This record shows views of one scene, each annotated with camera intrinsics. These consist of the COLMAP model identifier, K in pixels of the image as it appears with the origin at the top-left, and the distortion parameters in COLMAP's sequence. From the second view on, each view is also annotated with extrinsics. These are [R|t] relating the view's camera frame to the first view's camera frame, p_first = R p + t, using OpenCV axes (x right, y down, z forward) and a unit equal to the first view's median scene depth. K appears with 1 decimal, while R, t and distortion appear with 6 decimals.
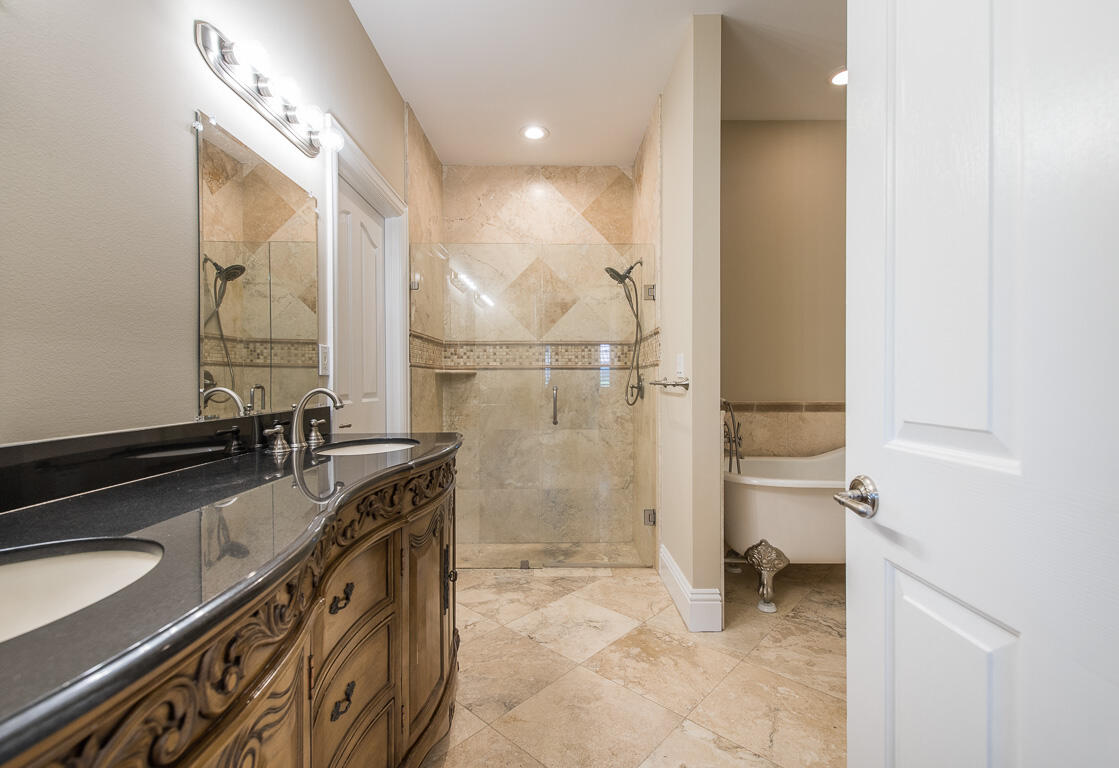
lens RADIAL K [[490.0, 0, 559.5], [0, 490.0, 384.0], [0, 0, 1]] dist [0.000351, -0.000035]
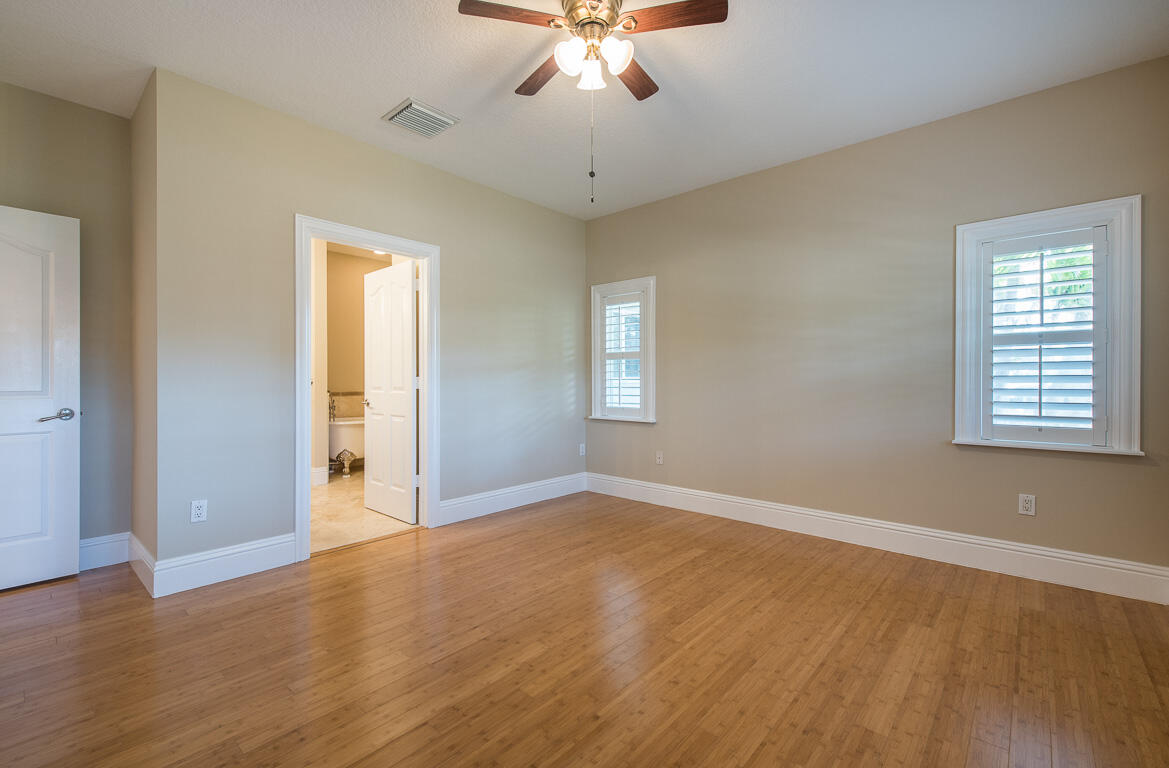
lens RADIAL K [[504.0, 0, 575.0], [0, 504.0, 383.3], [0, 0, 1]] dist [0.019941, -0.011751]
pose [[0.670753, 0.000389, 0.741681, -0.653111], [0.004870, 0.999976, -0.004929, 0.018419], [-0.741665, 0.006919, 0.670735, -1.467272]]
